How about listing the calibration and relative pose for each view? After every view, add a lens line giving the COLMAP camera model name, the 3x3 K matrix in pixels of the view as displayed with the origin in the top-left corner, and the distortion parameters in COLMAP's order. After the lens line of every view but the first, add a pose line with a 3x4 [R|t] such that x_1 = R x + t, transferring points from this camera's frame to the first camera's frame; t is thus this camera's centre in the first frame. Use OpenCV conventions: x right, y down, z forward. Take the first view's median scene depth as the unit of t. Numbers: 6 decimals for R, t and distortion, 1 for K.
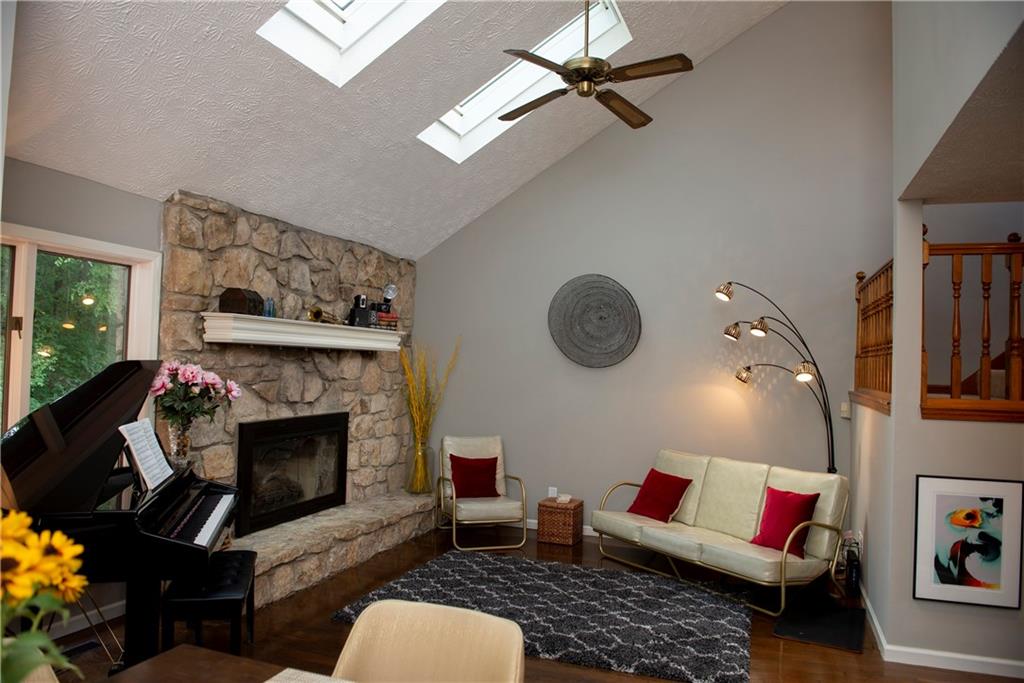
lens RADIAL K [[698.0, 0, 508.2], [0, 698.0, 345.9], [0, 0, 1]] dist [-0.050562, -0.002597]
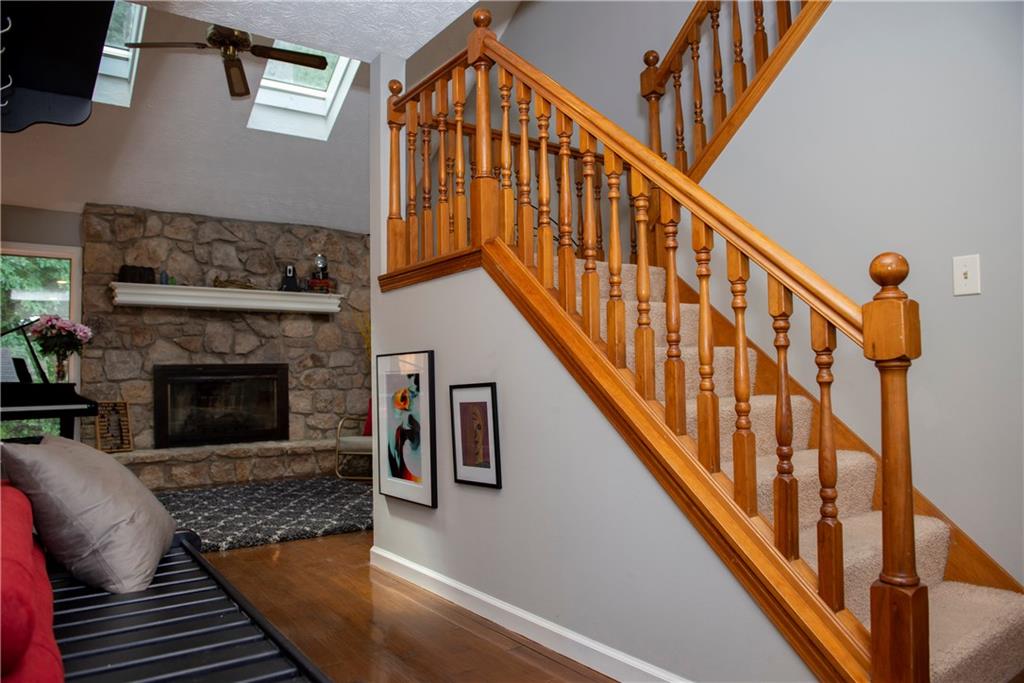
lens RADIAL K [[698.0, 0, 505.0], [0, 698.0, 346.0], [0, 0, 1]] dist [-0.050562, -0.002597]
pose [[0.828613, -0.071015, -0.555300, 0.847894], [0.057378, 0.997471, -0.041943, 0.153706], [0.556874, 0.002892, 0.830592, 0.229884]]
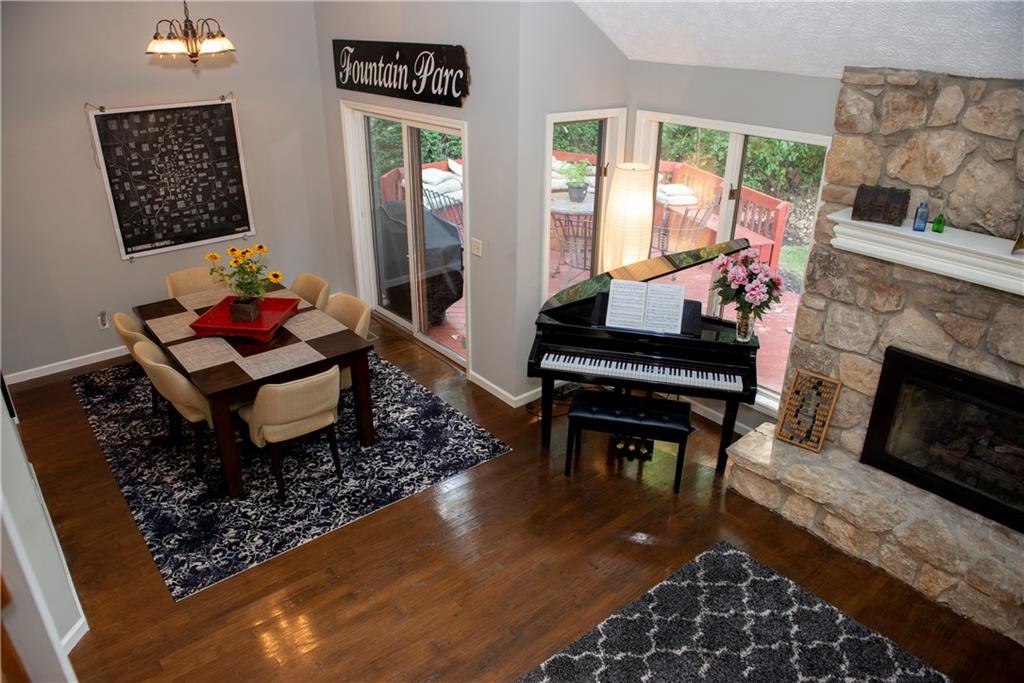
lens RADIAL K [[698.0, 0, 506.5], [0, 698.0, 346.8], [0, 0, 1]] dist [-0.050562, -0.002597]
pose [[-0.495625, 0.341878, -0.798421, 0.456329], [0.003938, 0.920146, 0.391555, -0.193592], [0.868528, 0.190920, -0.457394, 0.878217]]
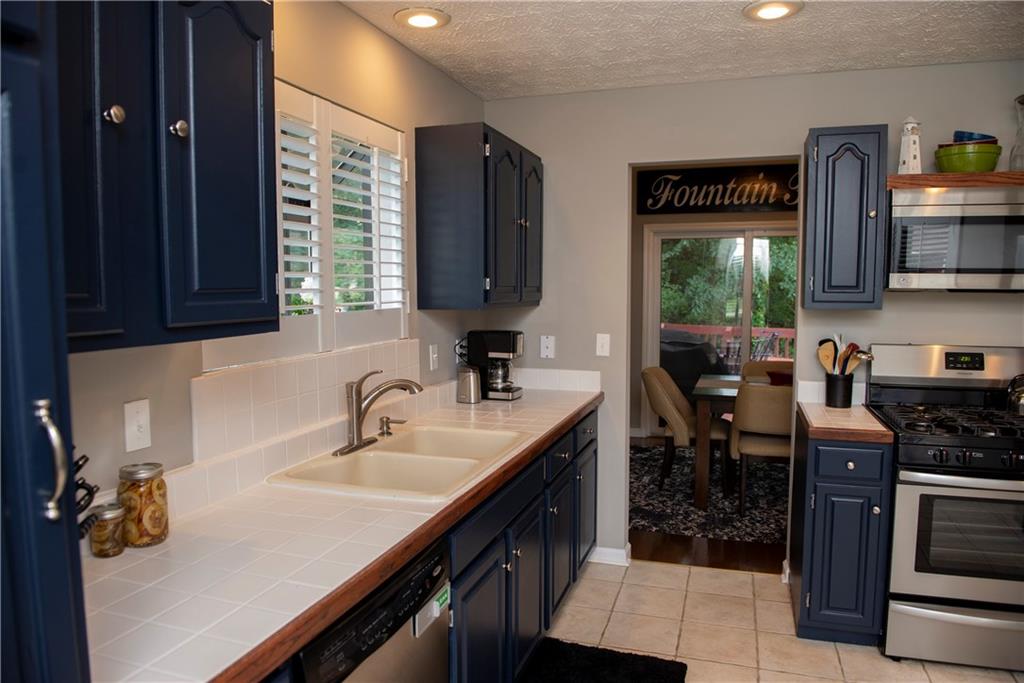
lens RADIAL K [[698.0, 0, 509.9], [0, 698.0, 346.7], [0, 0, 1]] dist [-0.050562, -0.002597]
pose [[0.041912, 0.060270, -0.997302, 0.768581], [0.029979, 0.997654, 0.061551, 0.017895], [0.998671, -0.032478, 0.040007, -0.302997]]
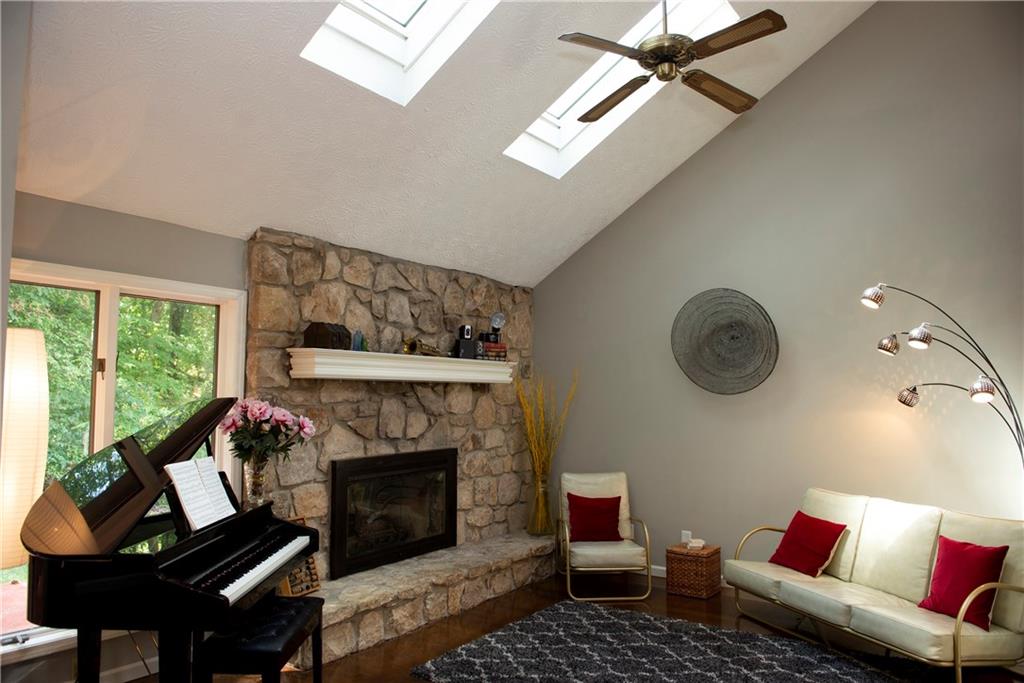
lens RADIAL K [[698.0, 0, 507.7], [0, 698.0, 345.4], [0, 0, 1]] dist [-0.050562, -0.002597]
pose [[0.967578, -0.045456, -0.248447, 0.090940], [0.033057, 0.998002, -0.053852, 0.009168], [0.250398, 0.043893, 0.967147, 0.097230]]
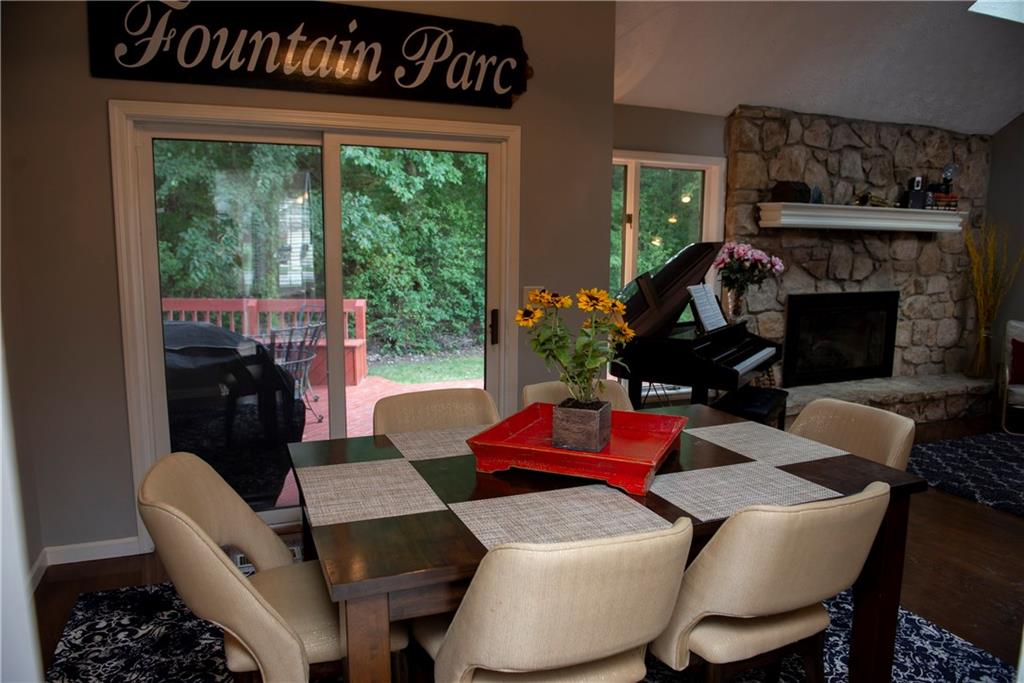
lens RADIAL K [[698.0, 0, 507.4], [0, 698.0, 344.8], [0, 0, 1]] dist [-0.050562, -0.002597]
pose [[0.680024, 0.080715, -0.728734, 0.146914], [0.032065, 0.989697, 0.139541, 0.012633], [0.732489, -0.118258, 0.670429, -0.159992]]
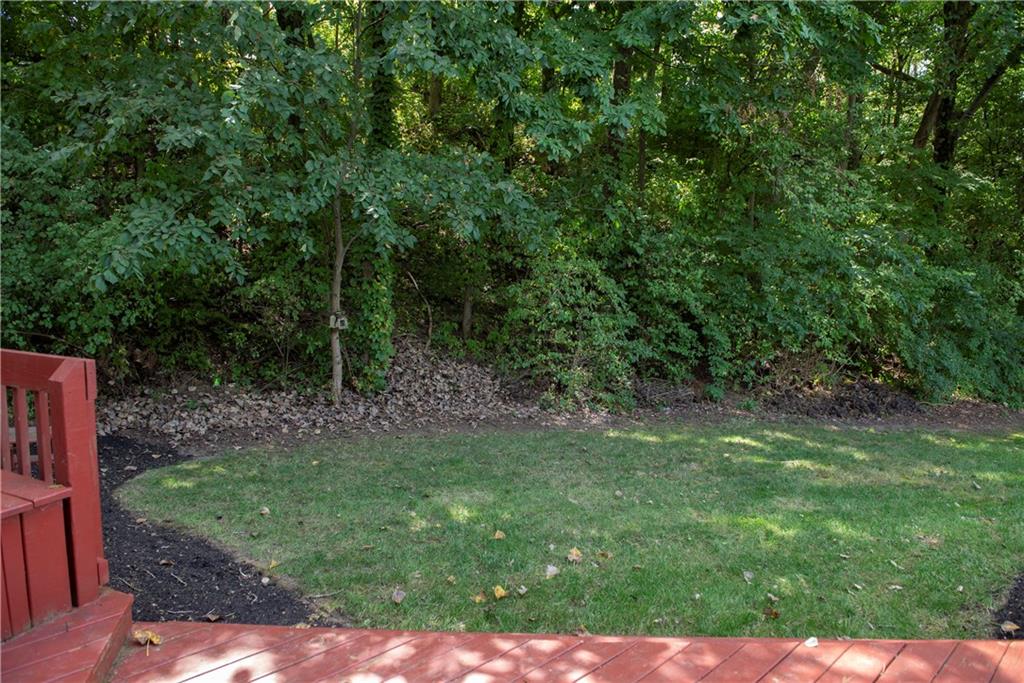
lens RADIAL K [[698.0, 0, 512.3], [0, 698.0, 341.7], [0, 0, 1]] dist [-0.050562, -0.002597]
pose [[0.338981, 0.097181, -0.935760, -0.653783], [0.012882, 0.994078, 0.107904, 0.058332], [0.940705, -0.048632, 0.335722, 0.777045]]
